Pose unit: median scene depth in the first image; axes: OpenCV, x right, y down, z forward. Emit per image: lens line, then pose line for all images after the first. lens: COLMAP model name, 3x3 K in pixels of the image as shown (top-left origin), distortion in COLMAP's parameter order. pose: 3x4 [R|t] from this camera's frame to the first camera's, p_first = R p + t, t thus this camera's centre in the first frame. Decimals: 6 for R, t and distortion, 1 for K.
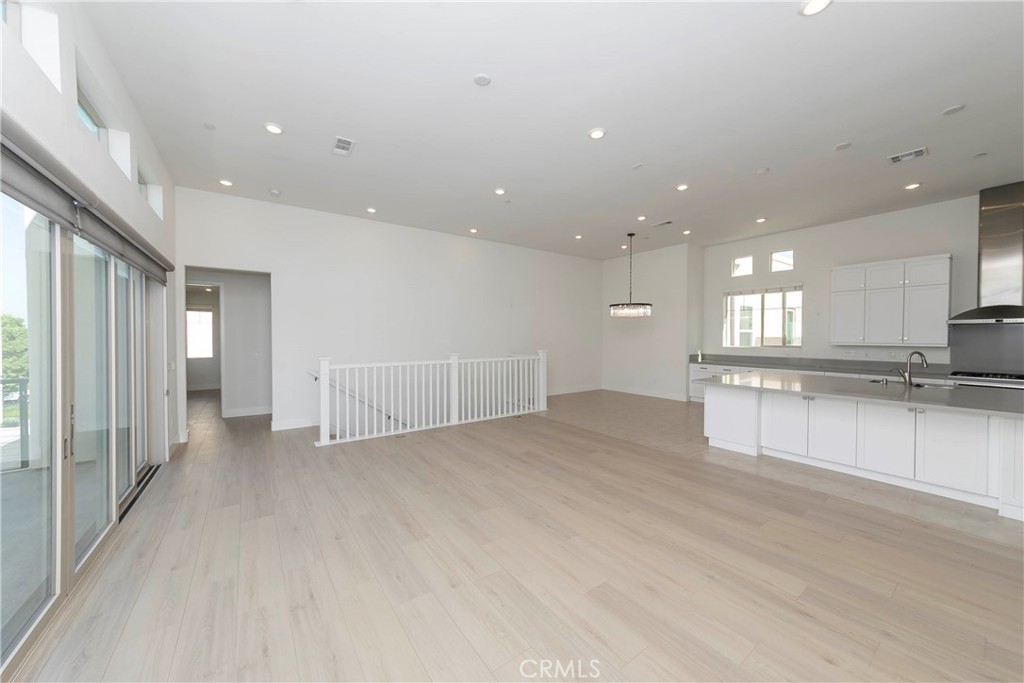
lens RADIAL K [[360.9, 0, 512.0], [0, 360.9, 341.5], [0, 0, 1]] dist [0.000855, 0.000188]
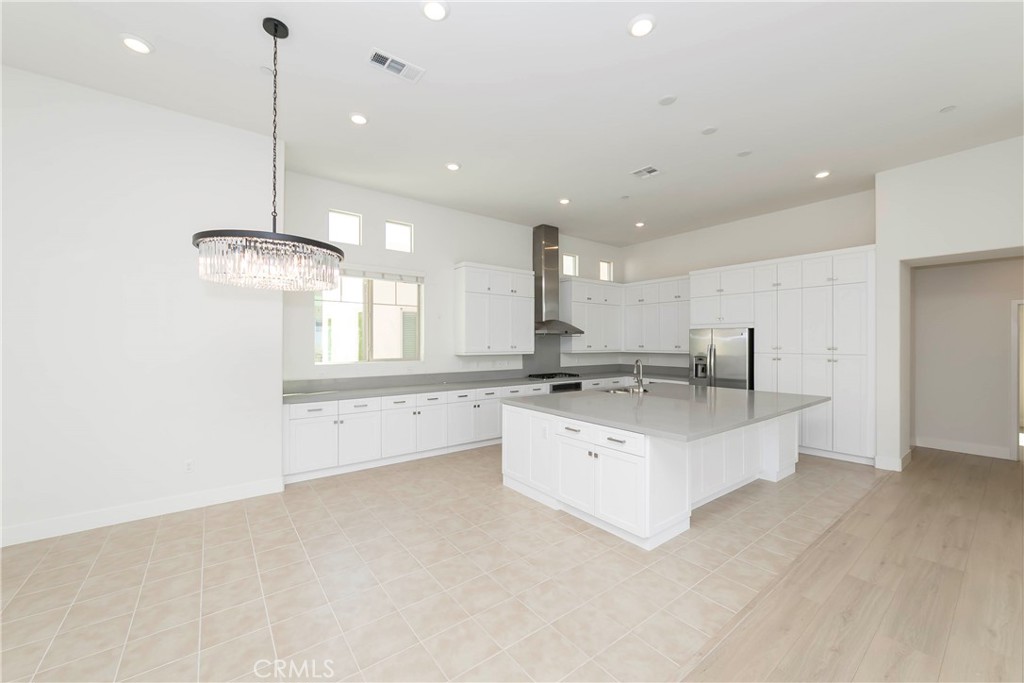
lens RADIAL K [[397.3, 0, 512.0], [0, 397.3, 341.5], [0, 0, 1]] dist [-0.001078, 0.000012]
pose [[-0.021814, 0.005284, 0.999748, -0.036499], [0.018146, 0.999823, -0.004888, -0.022864], [-0.999597, 0.018035, -0.021906, 1.315036]]
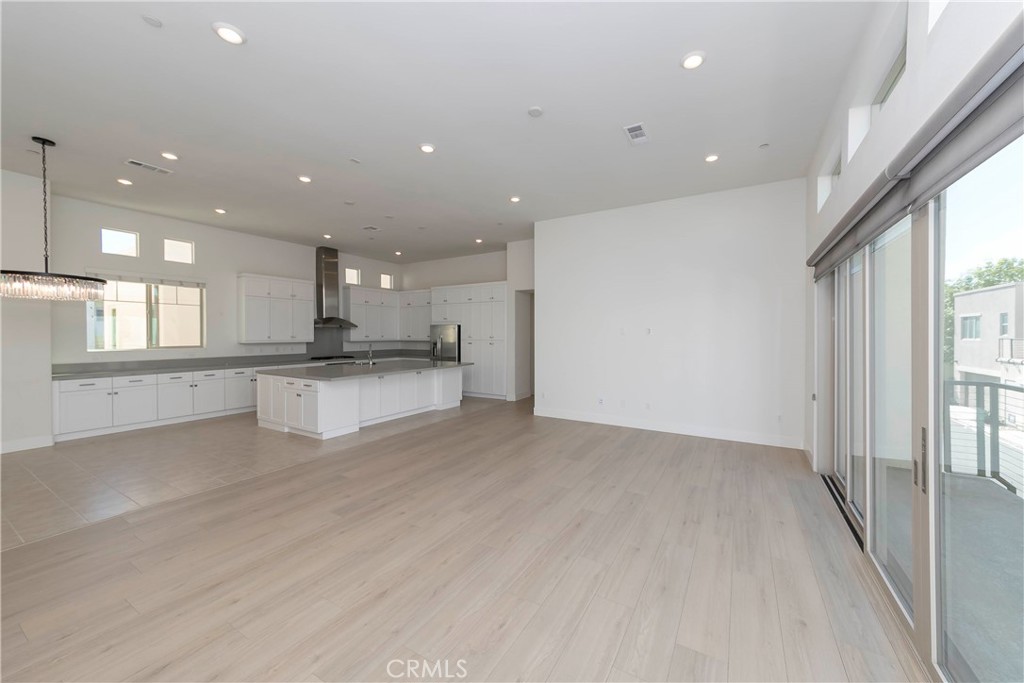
lens RADIAL K [[366.5, 0, 531.8], [0, 366.5, 337.4], [0, 0, 1]] dist [0.001496, 0.000359]
pose [[-0.413206, -0.008692, 0.910596, -0.724715], [0.016353, 0.999722, 0.016963, -0.018258], [-0.910491, 0.021900, -0.412949, 0.958338]]
